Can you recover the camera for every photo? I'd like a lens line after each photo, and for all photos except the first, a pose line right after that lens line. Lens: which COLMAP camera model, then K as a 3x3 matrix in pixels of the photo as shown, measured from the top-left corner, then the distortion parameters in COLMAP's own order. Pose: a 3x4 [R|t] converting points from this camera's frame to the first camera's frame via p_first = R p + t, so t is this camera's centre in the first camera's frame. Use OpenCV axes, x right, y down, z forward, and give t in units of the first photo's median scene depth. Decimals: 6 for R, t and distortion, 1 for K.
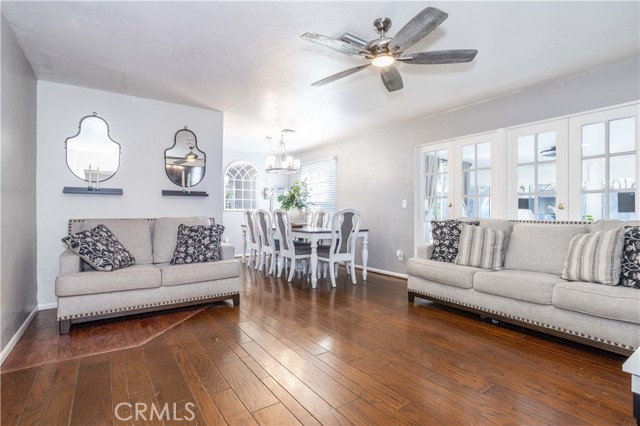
lens RADIAL K [[316.1, 0, 320.0], [0, 316.1, 213.0], [0, 0, 1]] dist [-0.058791, 0.032228]
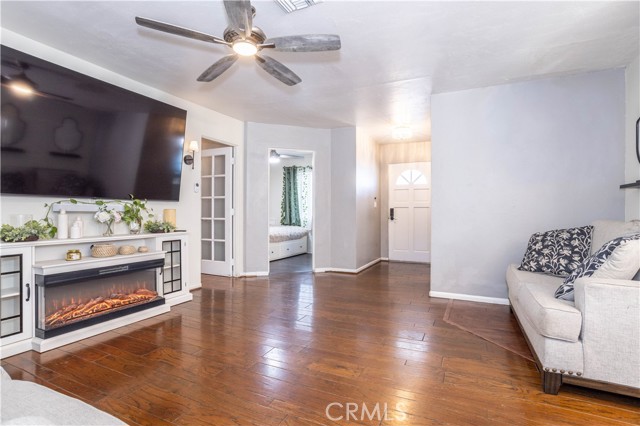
lens RADIAL K [[316.1, 0, 320.0], [0, 316.1, 213.0], [0, 0, 1]] dist [-0.058791, 0.032228]
pose [[-0.874958, -0.001978, -0.484195, 0.236172], [-0.005526, 0.999967, 0.005900, 0.002158], [0.484168, 0.007838, -0.874940, 0.997863]]
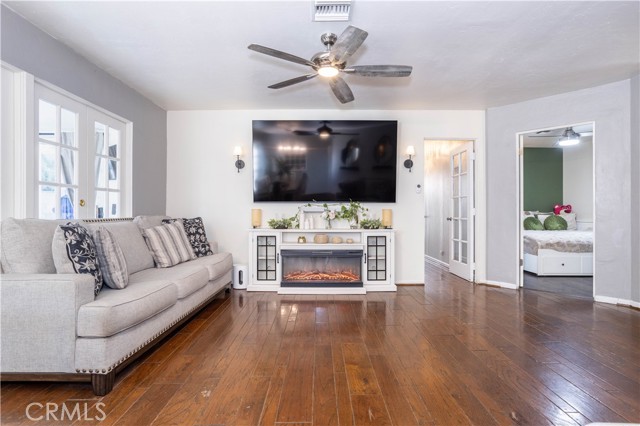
lens RADIAL K [[316.1, 0, 320.0], [0, 316.1, 213.0], [0, 0, 1]] dist [-0.058791, 0.032228]
pose [[-0.818381, -0.004230, 0.574660, -0.208557], [0.001595, 0.999952, 0.009632, 0.000590], [-0.574673, 0.008799, -0.818336, 0.990555]]
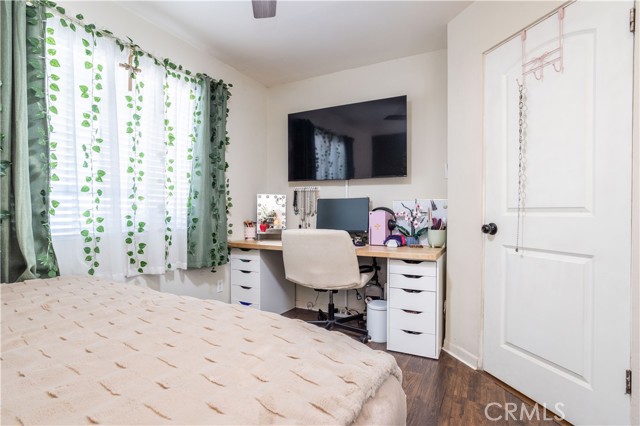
lens RADIAL K [[316.1, 0, 320.0], [0, 316.1, 213.0], [0, 0, 1]] dist [-0.058791, 0.032228]
pose [[0.444053, 0.003633, -0.895993, -0.029547], [-0.008583, 0.999963, -0.000199, 0.006501], [0.895959, 0.007779, 0.444068, -0.543277]]
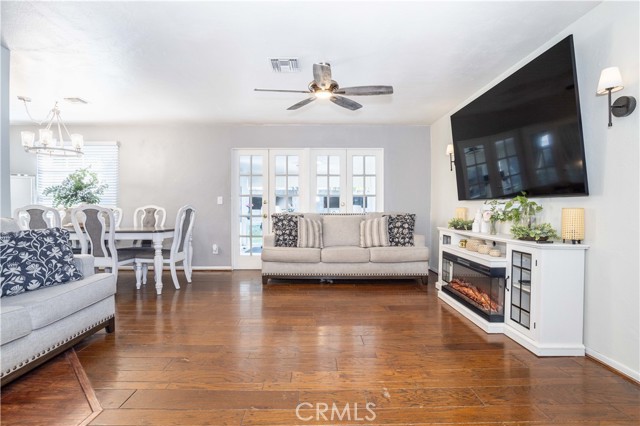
lens RADIAL K [[316.1, 0, 320.0], [0, 316.1, 213.0], [0, 0, 1]] dist [-0.058791, 0.032228]
pose [[0.565978, -0.016667, 0.824252, -0.468012], [0.005346, 0.999849, 0.016547, -0.002716], [-0.824403, -0.004958, 0.565982, 0.130129]]
